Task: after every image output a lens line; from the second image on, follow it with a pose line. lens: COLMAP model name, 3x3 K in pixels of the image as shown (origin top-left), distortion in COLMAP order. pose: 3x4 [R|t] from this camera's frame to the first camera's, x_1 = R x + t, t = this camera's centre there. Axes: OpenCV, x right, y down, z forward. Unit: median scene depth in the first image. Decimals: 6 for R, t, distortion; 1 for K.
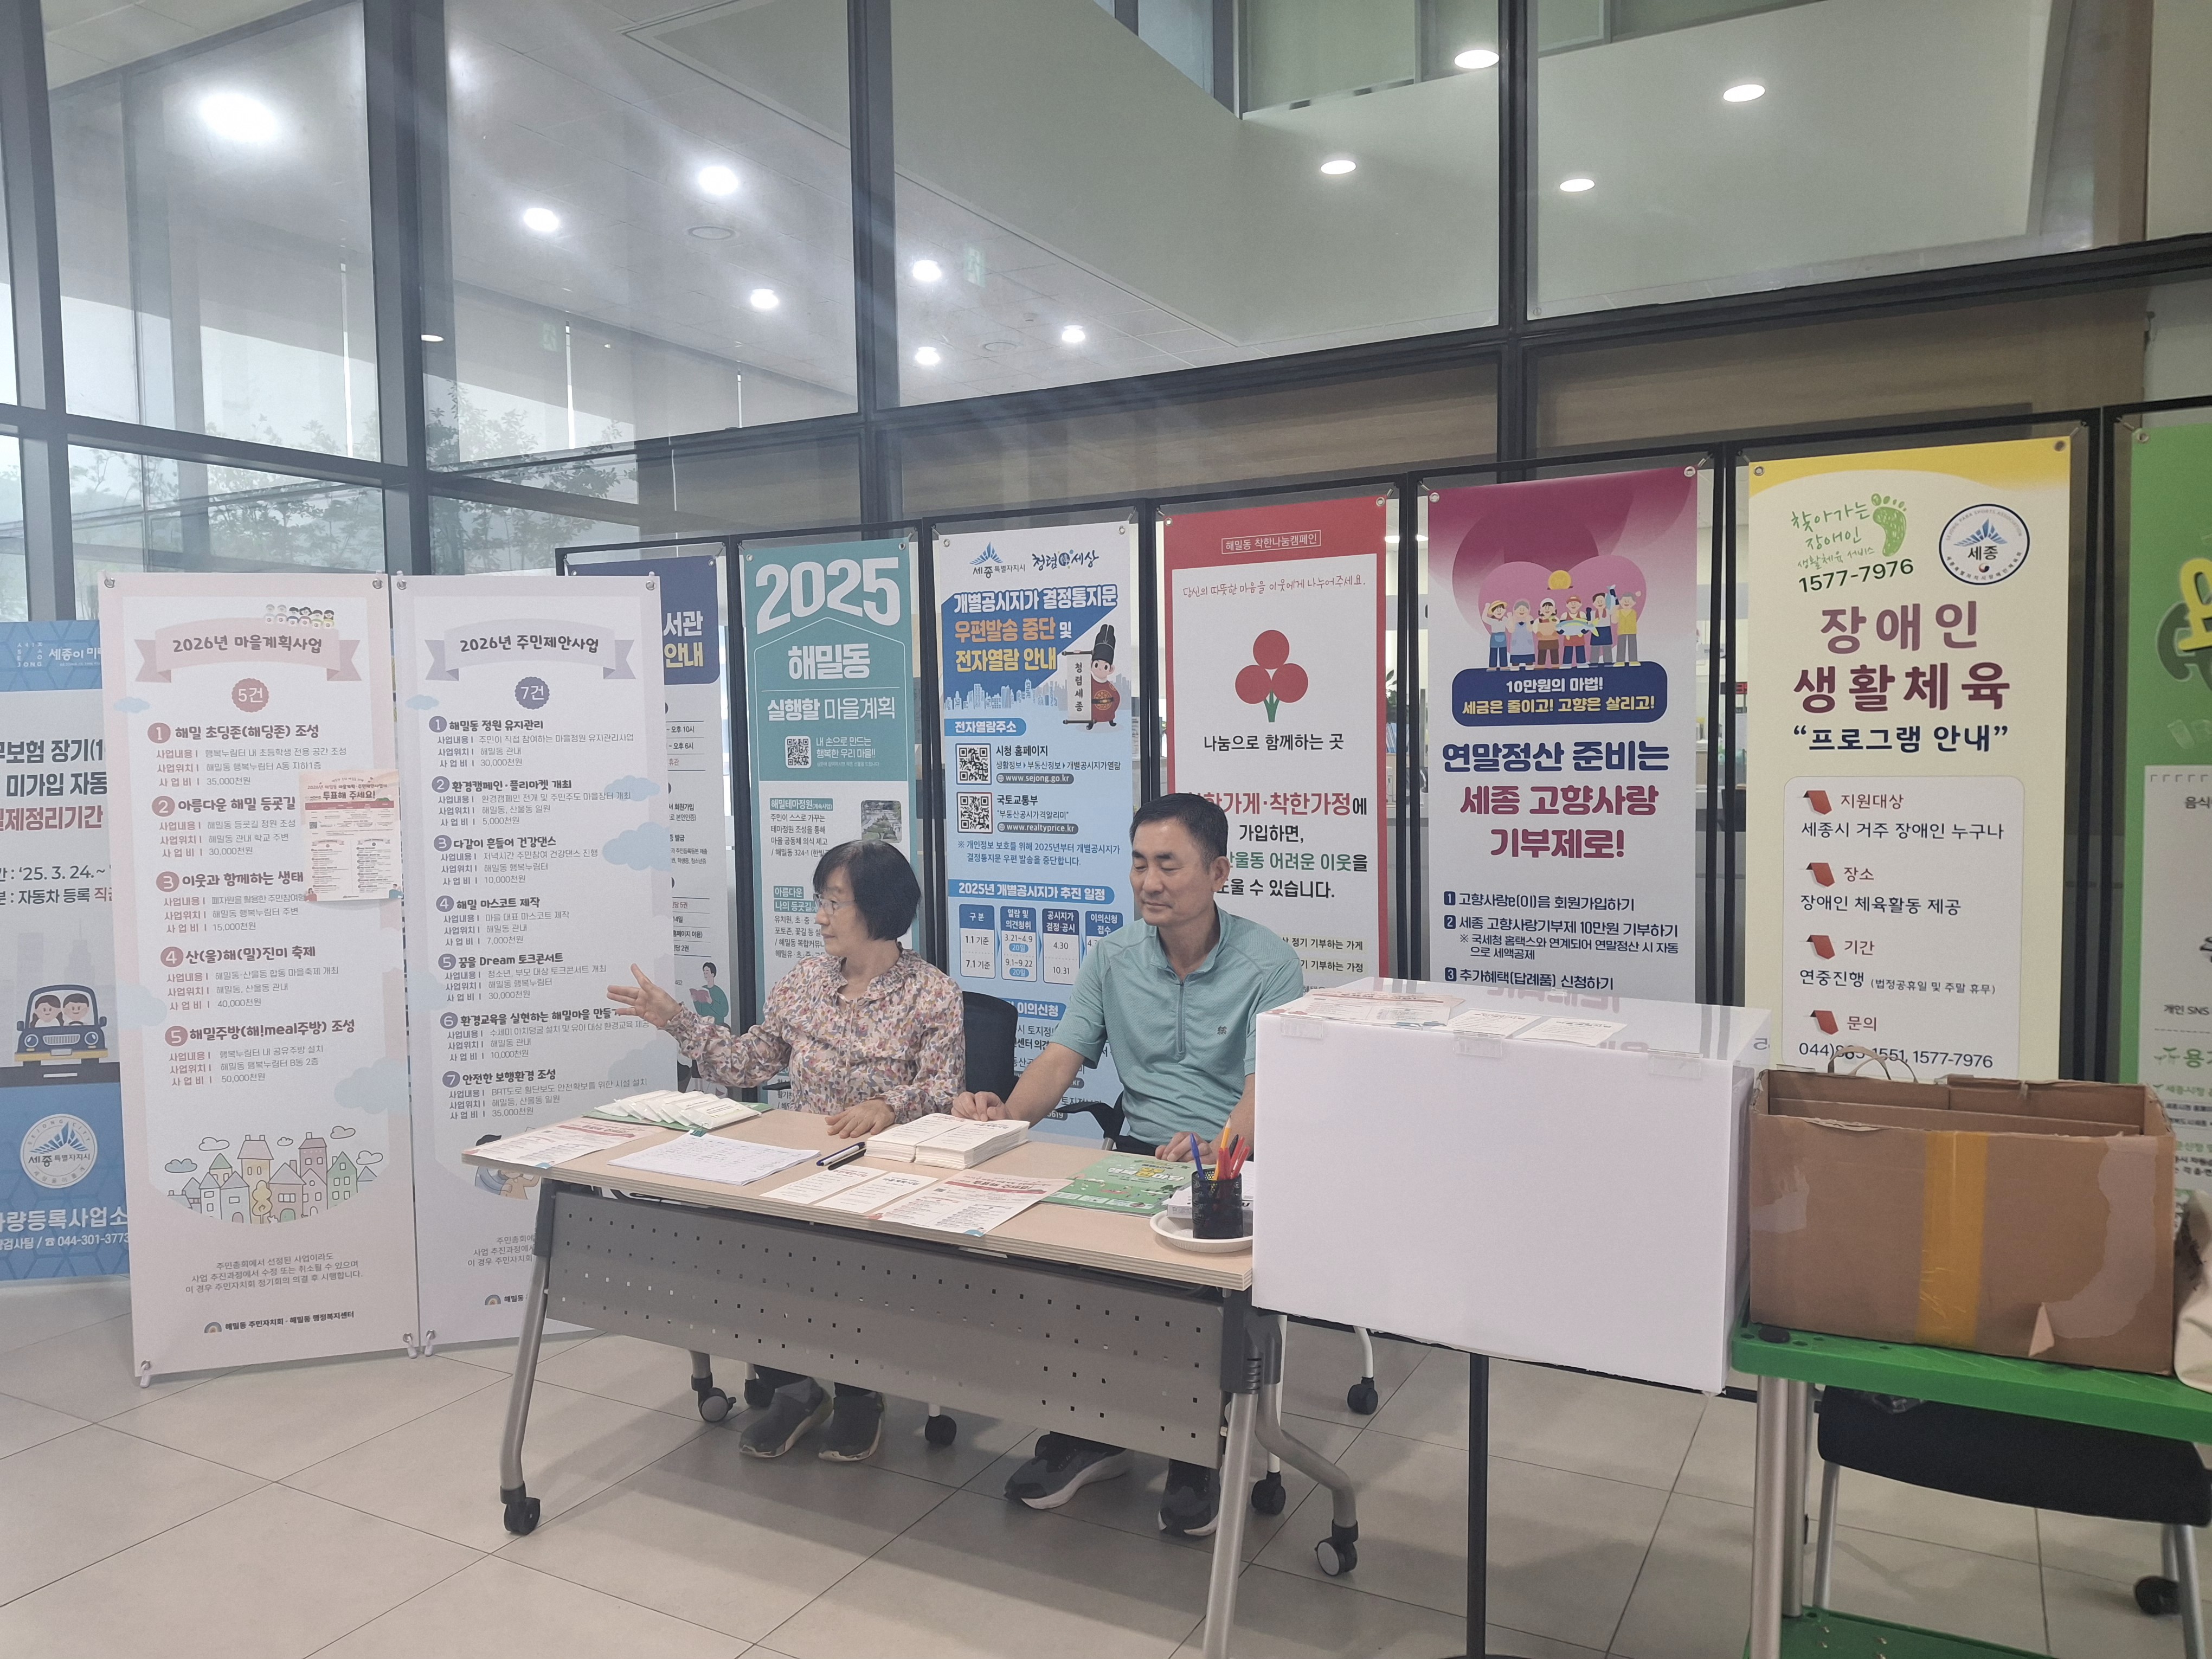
lens RADIAL K [[1621.9, 0, 1086.8], [0, 1621.9, 844.3], [0, 0, 1]] dist [0.064402, -0.081405]
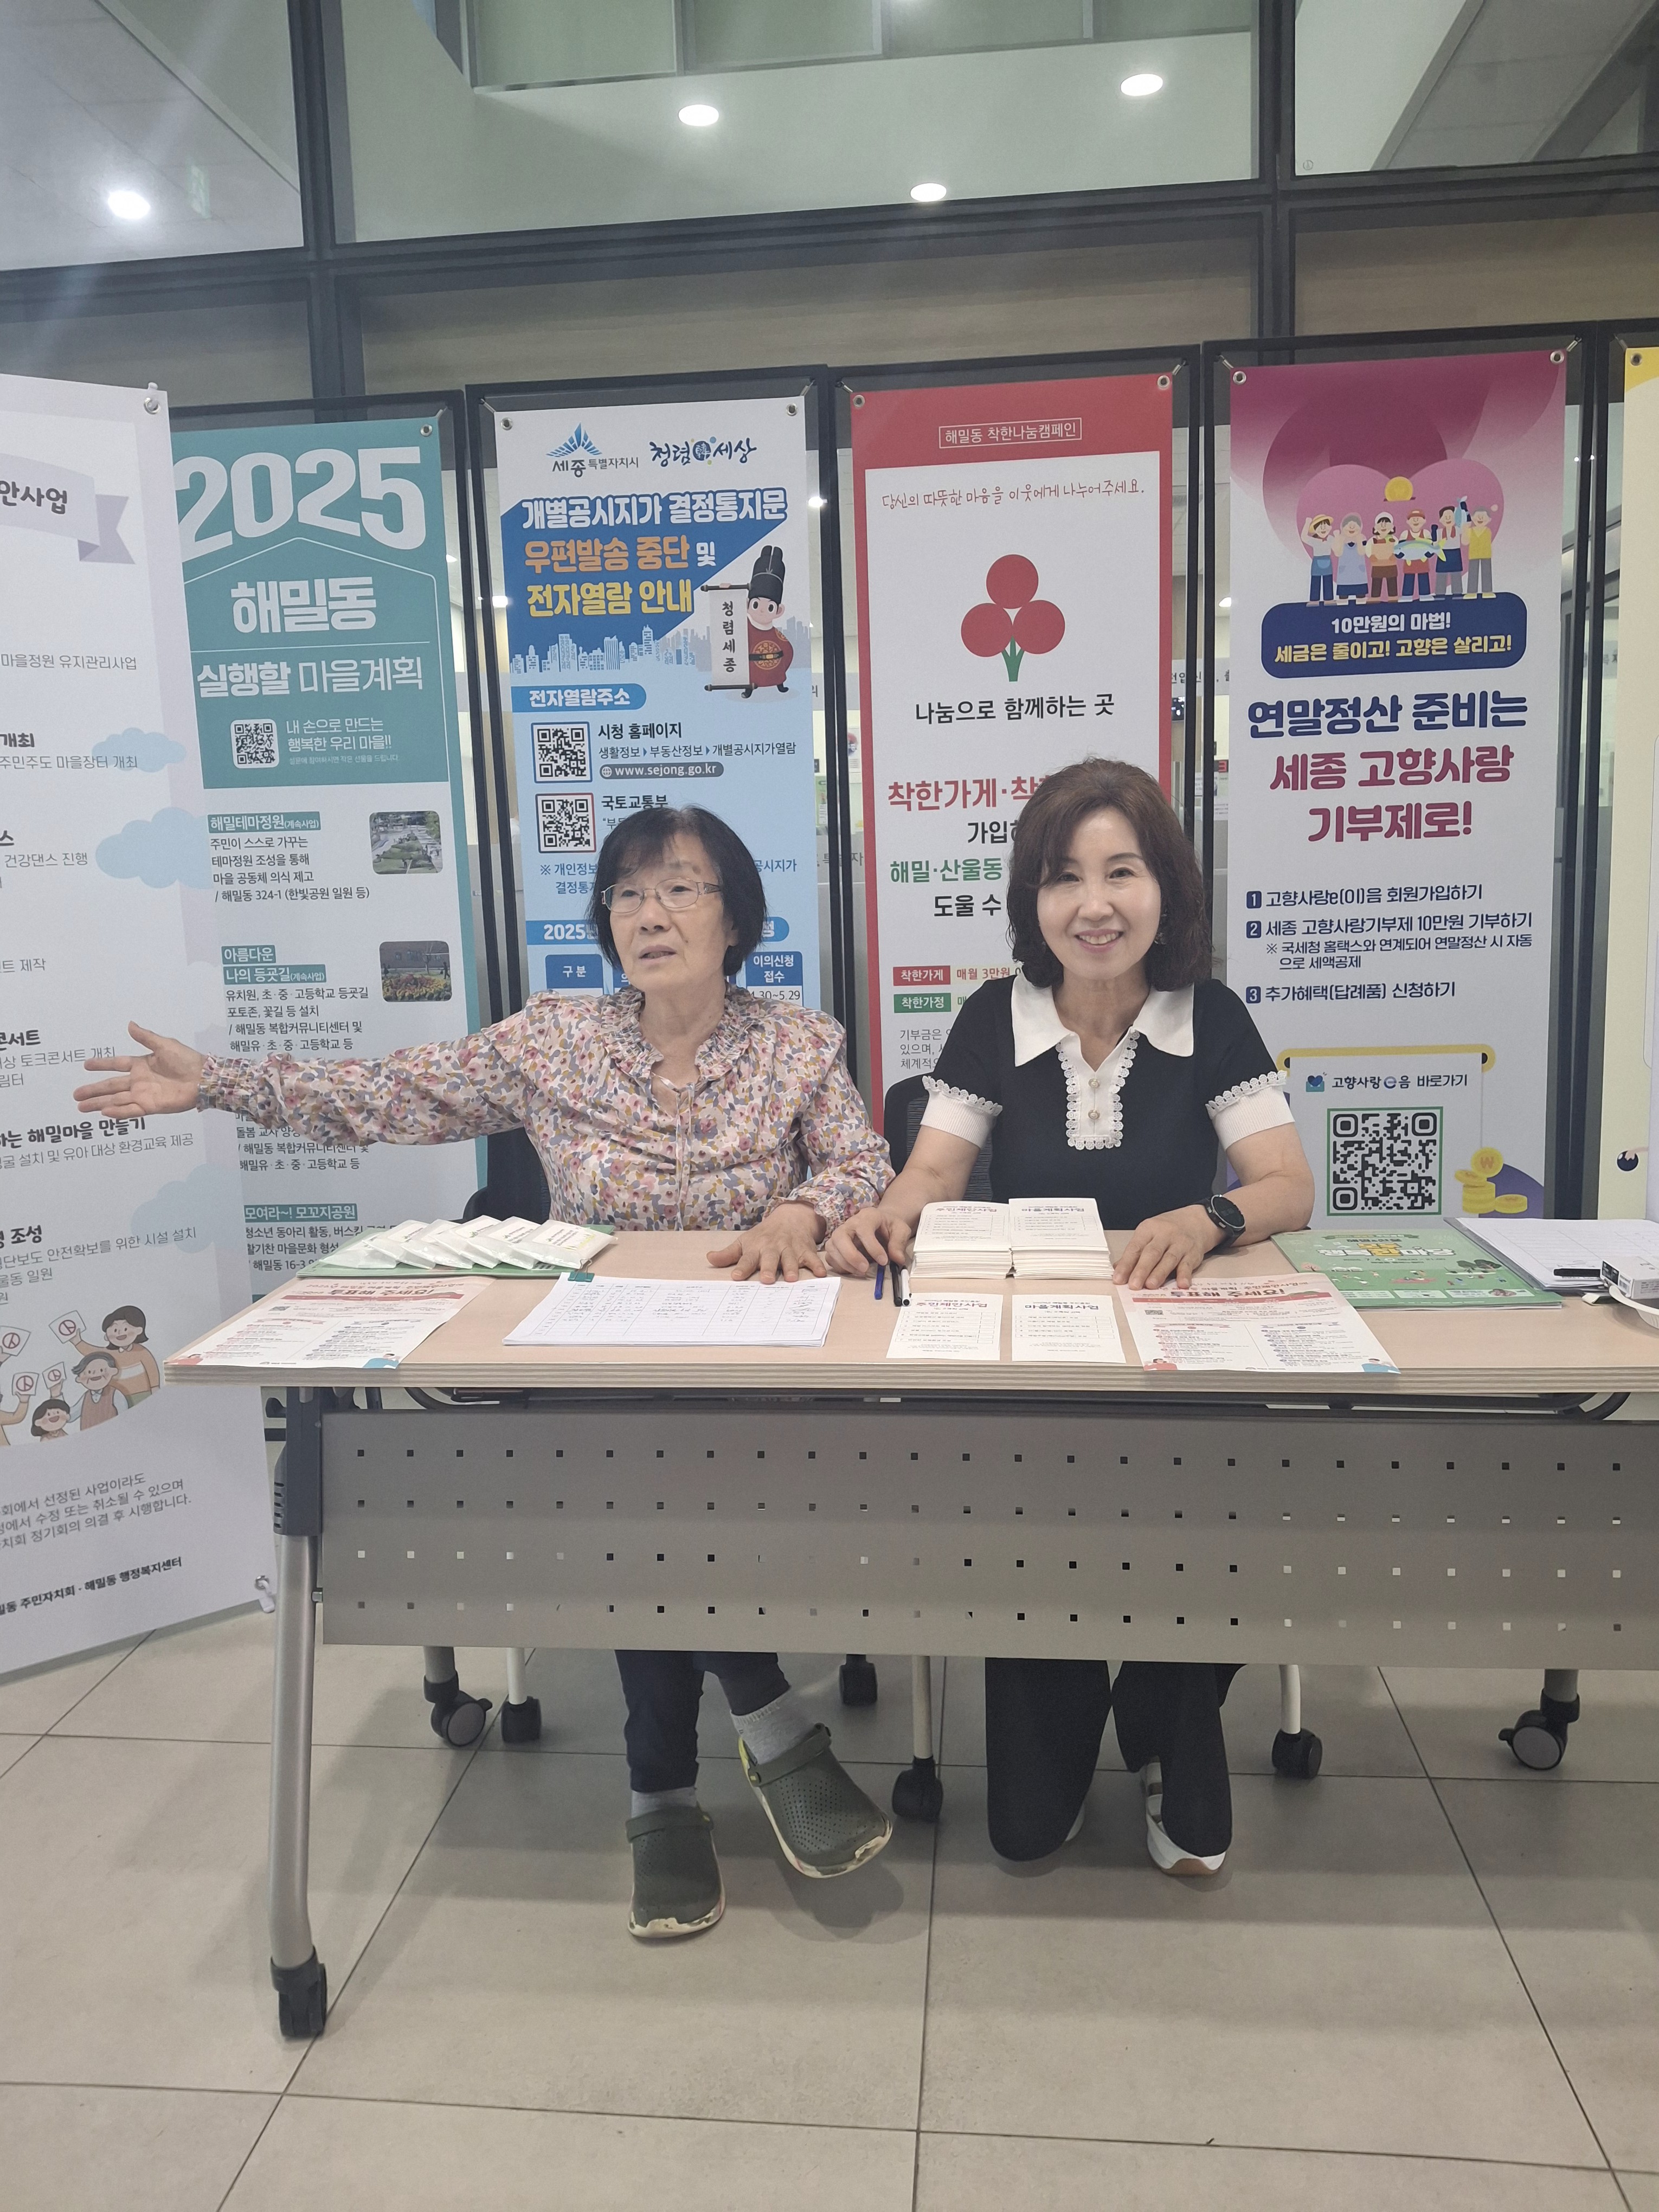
lens RADIAL K [[1621.9, 0, 840.4], [0, 1621.9, 1082.7], [0, 0, 1]] dist [0.064402, -0.081405]
pose [[0.918531, -0.071466, 0.388837, -0.284610], [0.045096, 0.996046, 0.076538, 0.052702], [-0.392769, -0.052768, 0.918122, 0.339061]]
